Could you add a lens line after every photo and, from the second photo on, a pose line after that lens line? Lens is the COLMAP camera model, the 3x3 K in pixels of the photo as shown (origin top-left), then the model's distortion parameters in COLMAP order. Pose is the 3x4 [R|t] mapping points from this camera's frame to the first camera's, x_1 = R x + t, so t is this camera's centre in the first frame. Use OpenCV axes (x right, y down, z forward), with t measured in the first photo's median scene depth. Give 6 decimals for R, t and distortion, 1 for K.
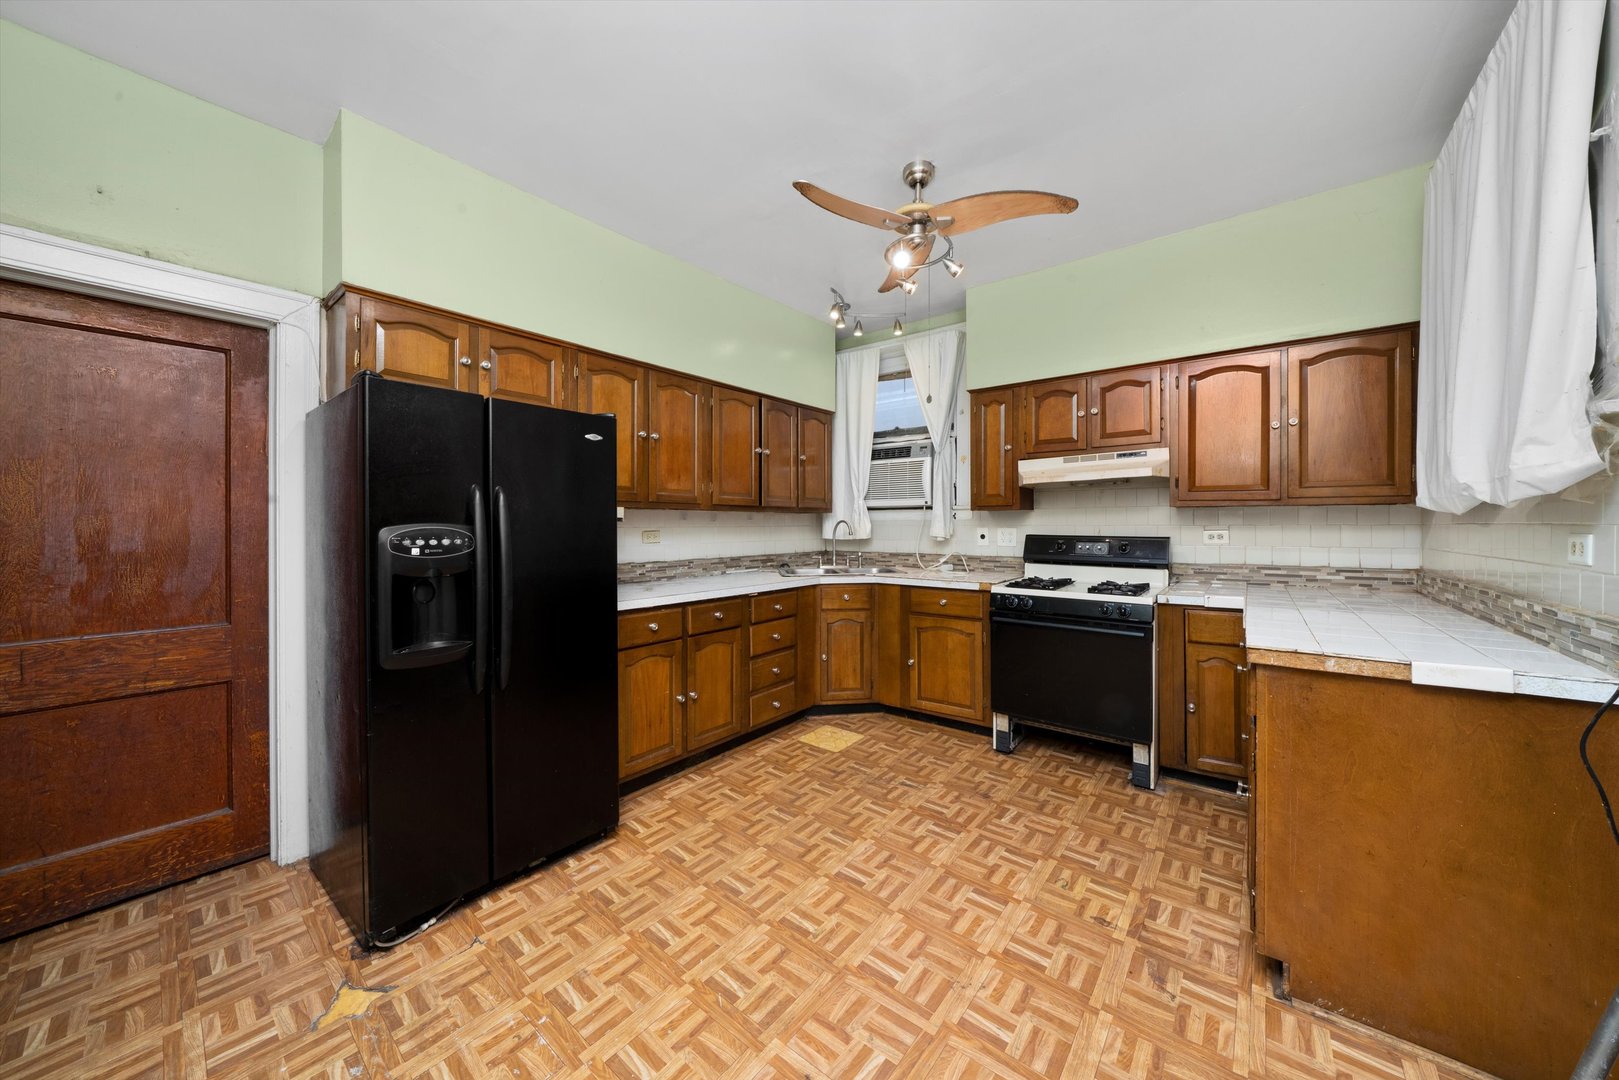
lens RADIAL K [[575.2, 0, 804.8], [0, 575.2, 523.6], [0, 0, 1]] dist [-0.007447, 0.001187]
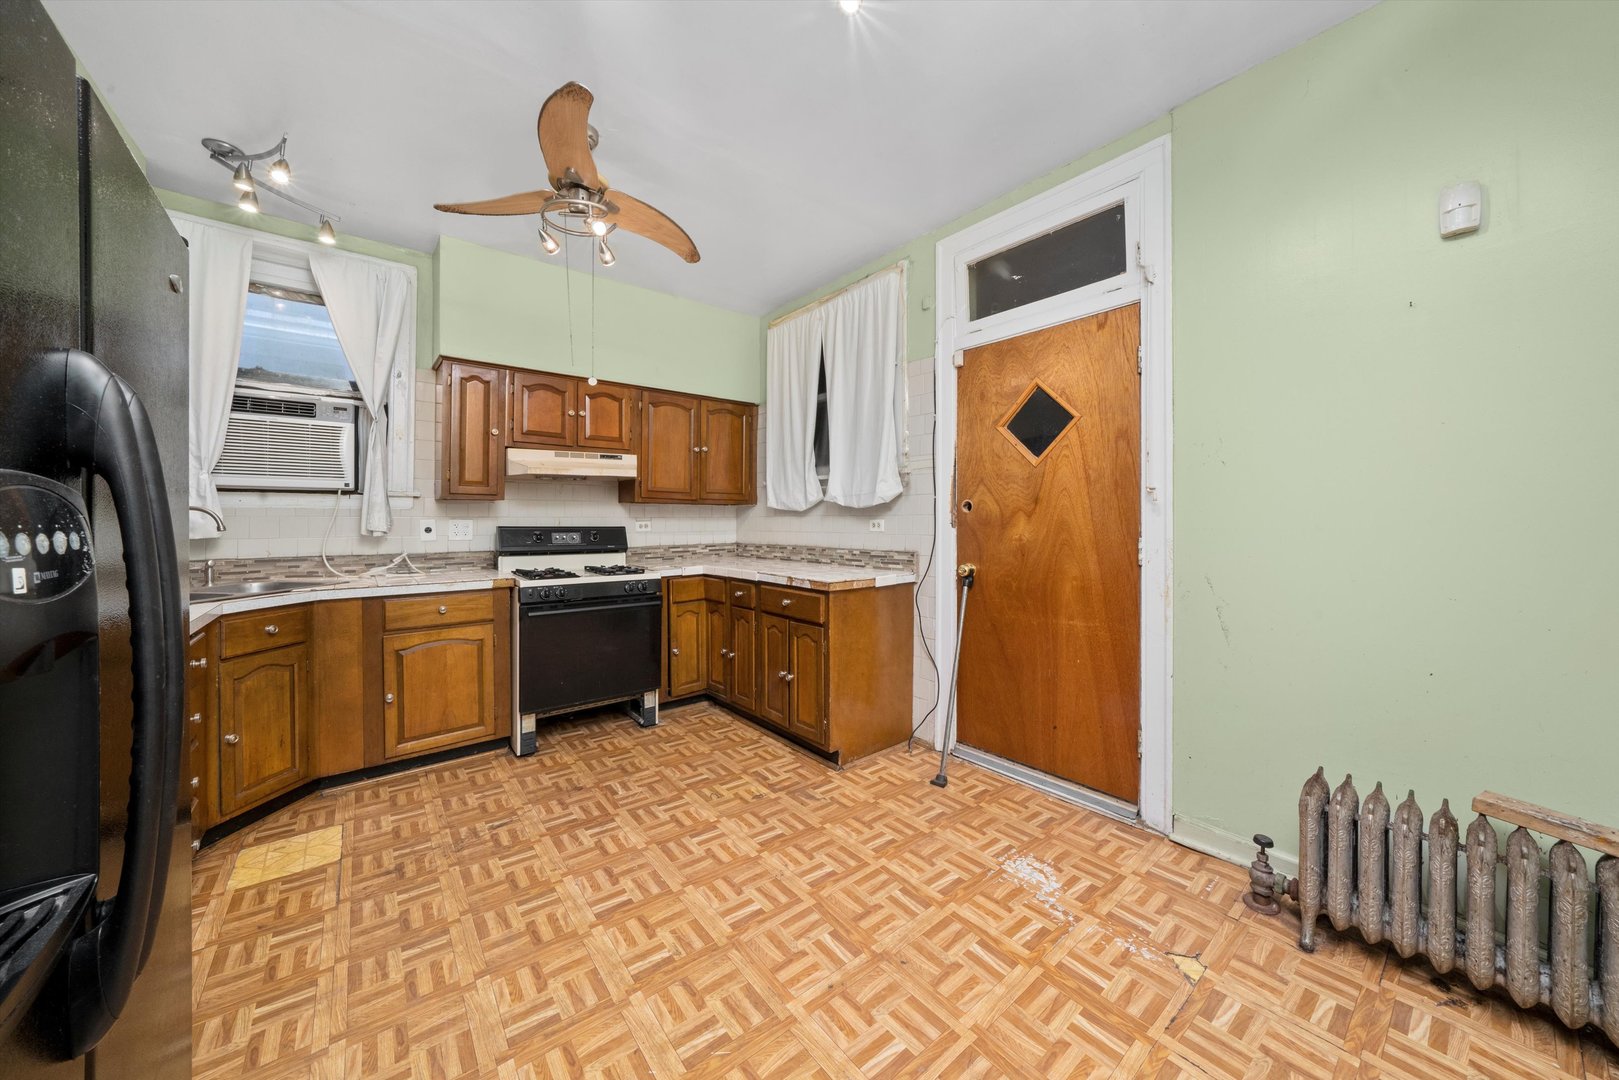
lens RADIAL K [[575.2, 0, 814.7], [0, 575.2, 517.7], [0, 0, 1]] dist [-0.007447, 0.001187]
pose [[0.190590, 0.007179, 0.981643, -0.519058], [-0.000063, 0.999973, -0.007301, 0.013675], [-0.981670, 0.001330, 0.190585, 0.367834]]
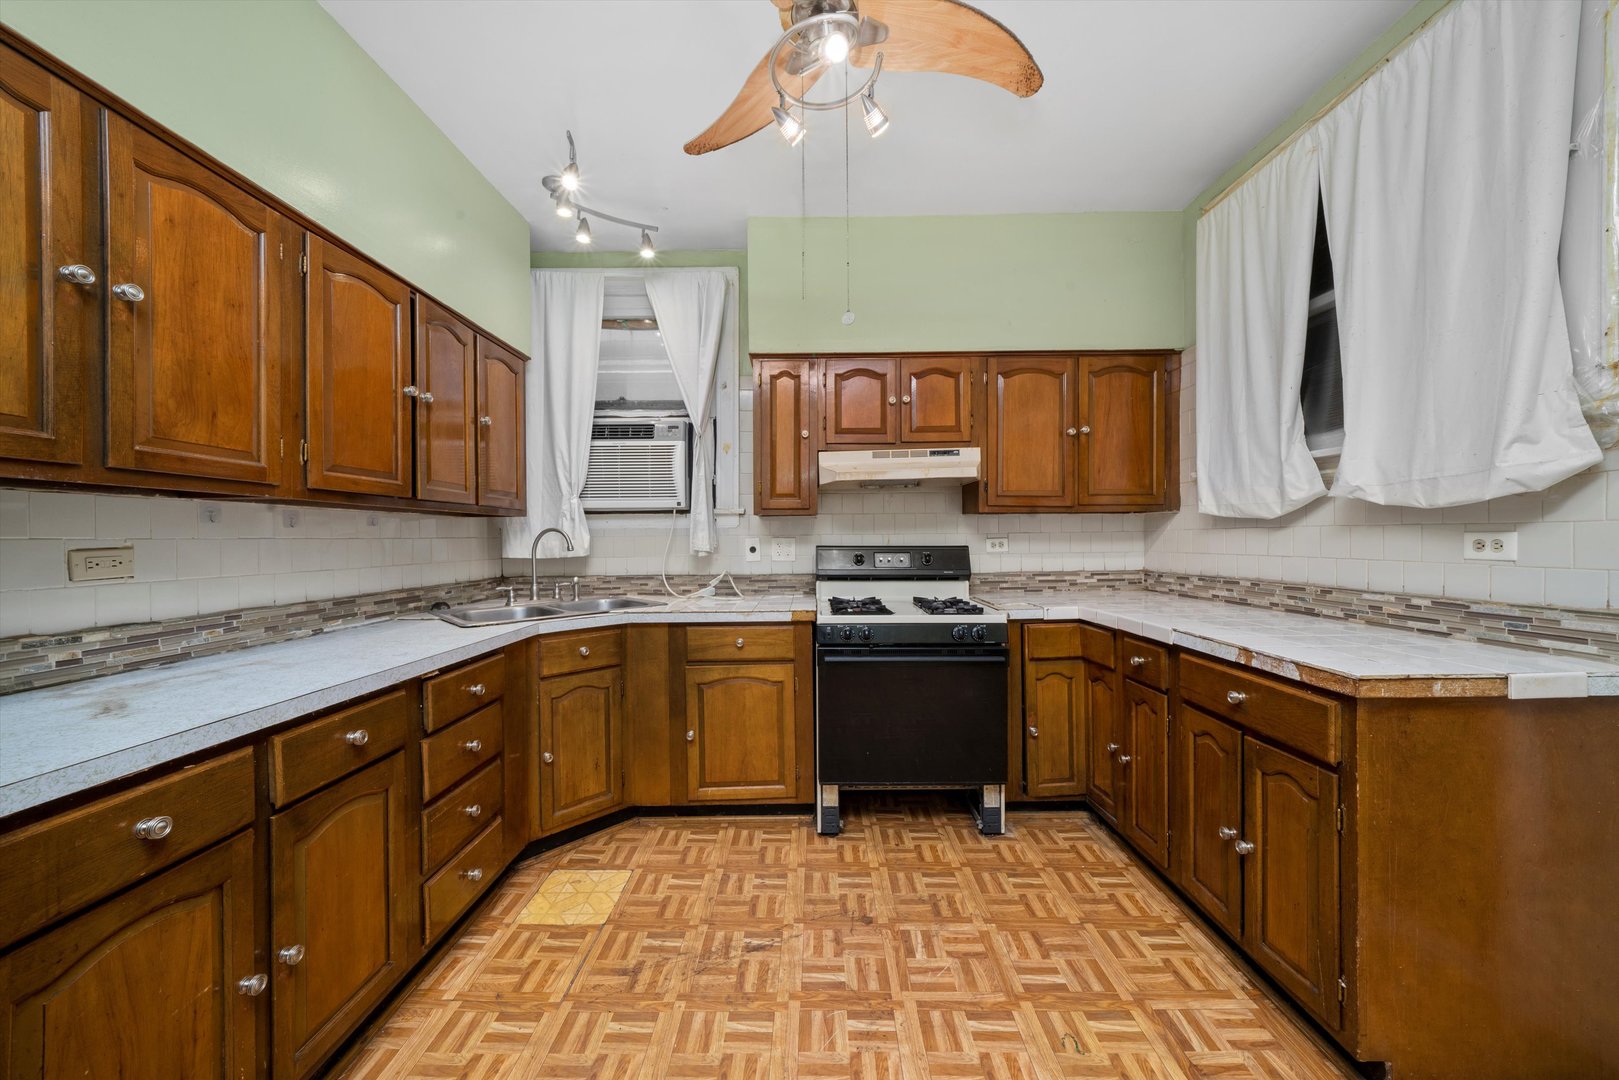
lens RADIAL K [[575.2, 0, 802.8], [0, 575.2, 540.9], [0, 0, 1]] dist [-0.007447, 0.001187]
pose [[0.780387, -0.007460, 0.625252, -0.157504], [0.006424, 0.999972, 0.003913, 0.010482], [-0.625263, 0.000963, 0.780413, 0.452170]]
